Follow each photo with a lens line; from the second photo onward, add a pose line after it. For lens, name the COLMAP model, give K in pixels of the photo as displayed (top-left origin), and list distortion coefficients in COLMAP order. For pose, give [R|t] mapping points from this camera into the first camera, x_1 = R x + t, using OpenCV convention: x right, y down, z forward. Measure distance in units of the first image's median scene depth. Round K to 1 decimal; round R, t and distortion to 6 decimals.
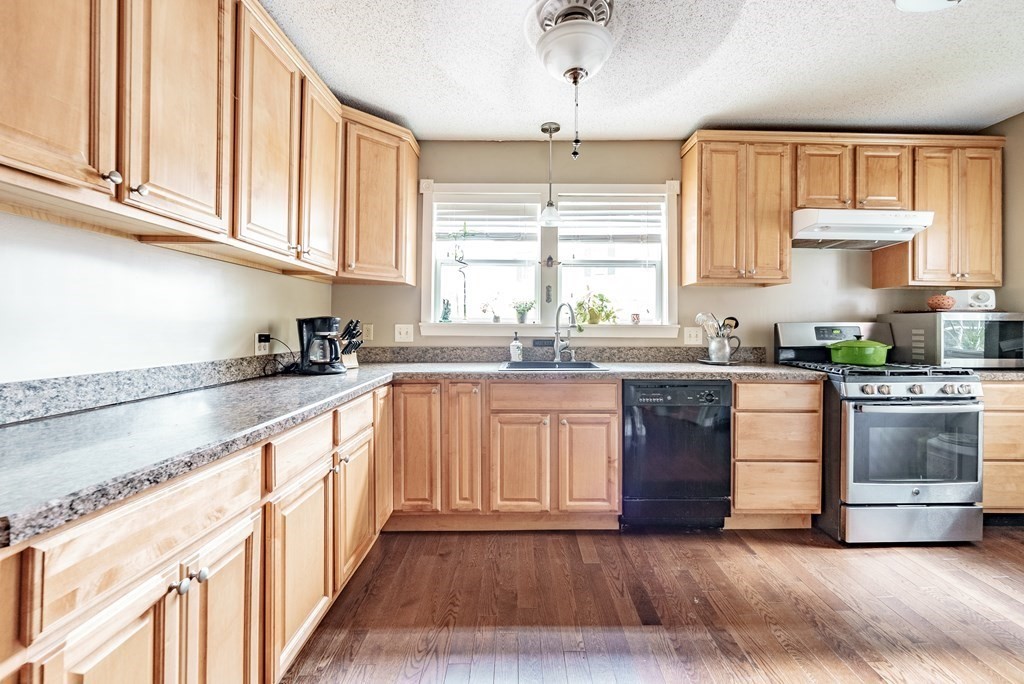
lens RADIAL K [[431.5, 0, 531.3], [0, 431.5, 319.1], [0, 0, 1]] dist [-0.002631, -0.000973]
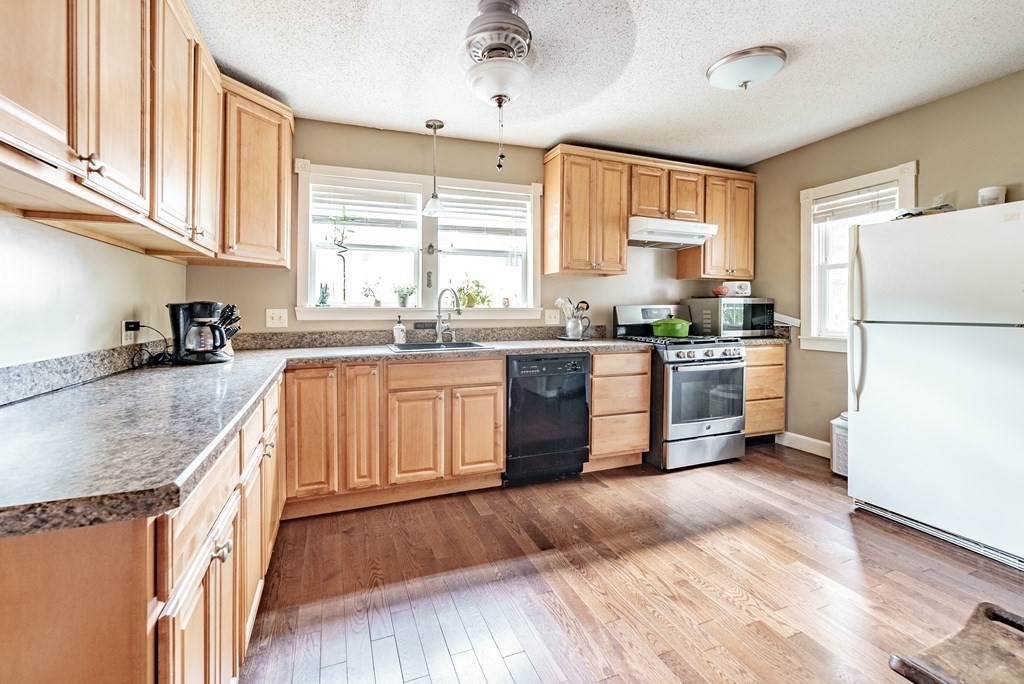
lens RADIAL K [[431.5, 0, 502.5], [0, 431.5, 309.2], [0, 0, 1]] dist [-0.002631, -0.000973]
pose [[0.944415, -0.007221, 0.328678, -0.176425], [0.001028, 0.999819, 0.019013, -0.006080], [-0.328755, -0.017618, 0.944251, -0.085700]]
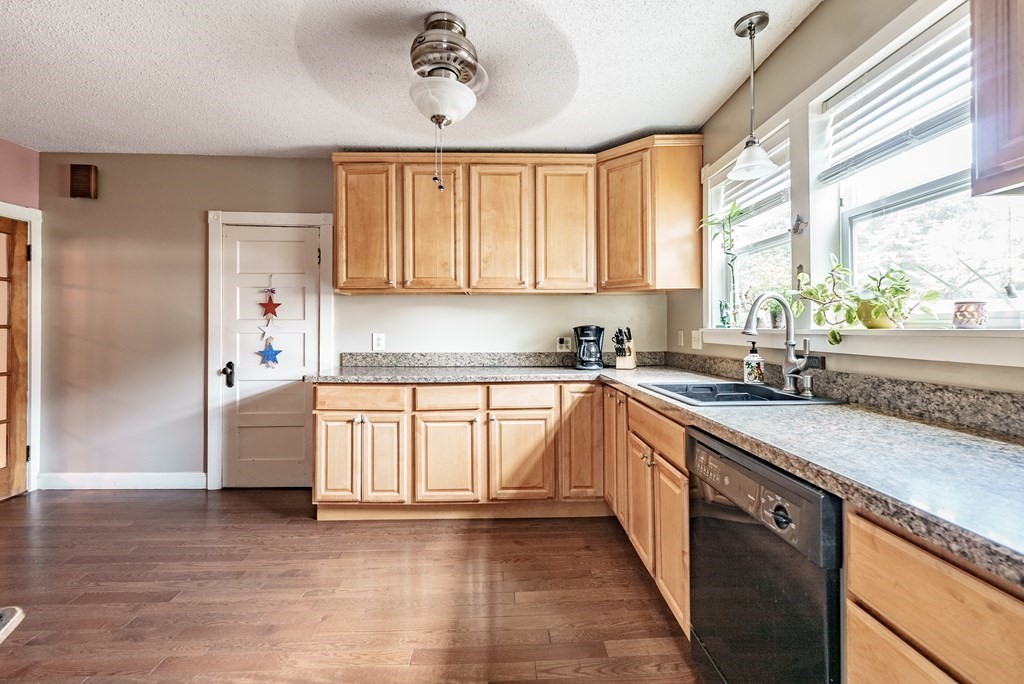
lens RADIAL K [[431.5, 0, 503.3], [0, 431.5, 321.8], [0, 0, 1]] dist [-0.002631, -0.000973]
pose [[-0.003653, -0.023914, -0.999707, 0.808569], [0.020348, 0.999505, -0.023984, 0.009193], [0.999786, -0.020430, -0.003165, 0.744626]]
